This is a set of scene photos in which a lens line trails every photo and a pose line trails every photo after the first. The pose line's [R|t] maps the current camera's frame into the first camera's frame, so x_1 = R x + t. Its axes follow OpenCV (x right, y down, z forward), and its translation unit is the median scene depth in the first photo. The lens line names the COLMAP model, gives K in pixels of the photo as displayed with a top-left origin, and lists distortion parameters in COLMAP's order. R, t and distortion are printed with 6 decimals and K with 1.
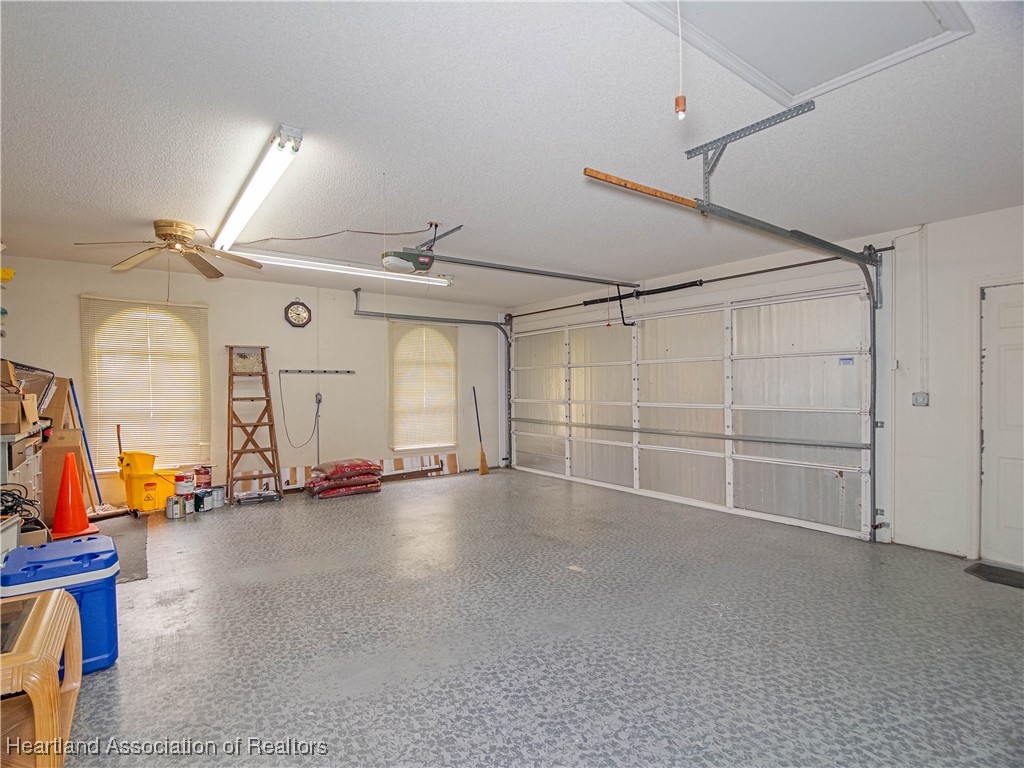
lens RADIAL K [[517.3, 0, 510.4], [0, 517.3, 386.7], [0, 0, 1]] dist [-0.024210, 0.000214]
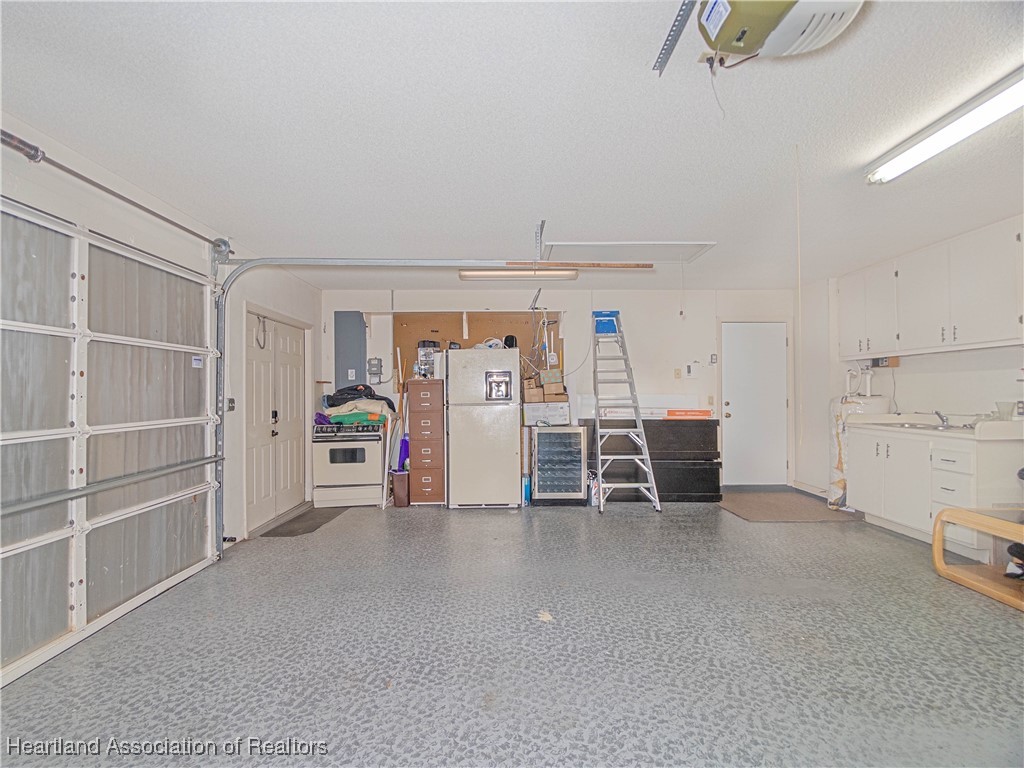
lens RADIAL K [[517.3, 0, 511.5], [0, 517.3, 388.2], [0, 0, 1]] dist [-0.024210, 0.000214]
pose [[-0.806598, 0.010223, 0.591011, -0.361312], [0.002606, 0.999902, -0.013740, 0.009796], [-0.591094, -0.009542, -0.806546, 1.979036]]
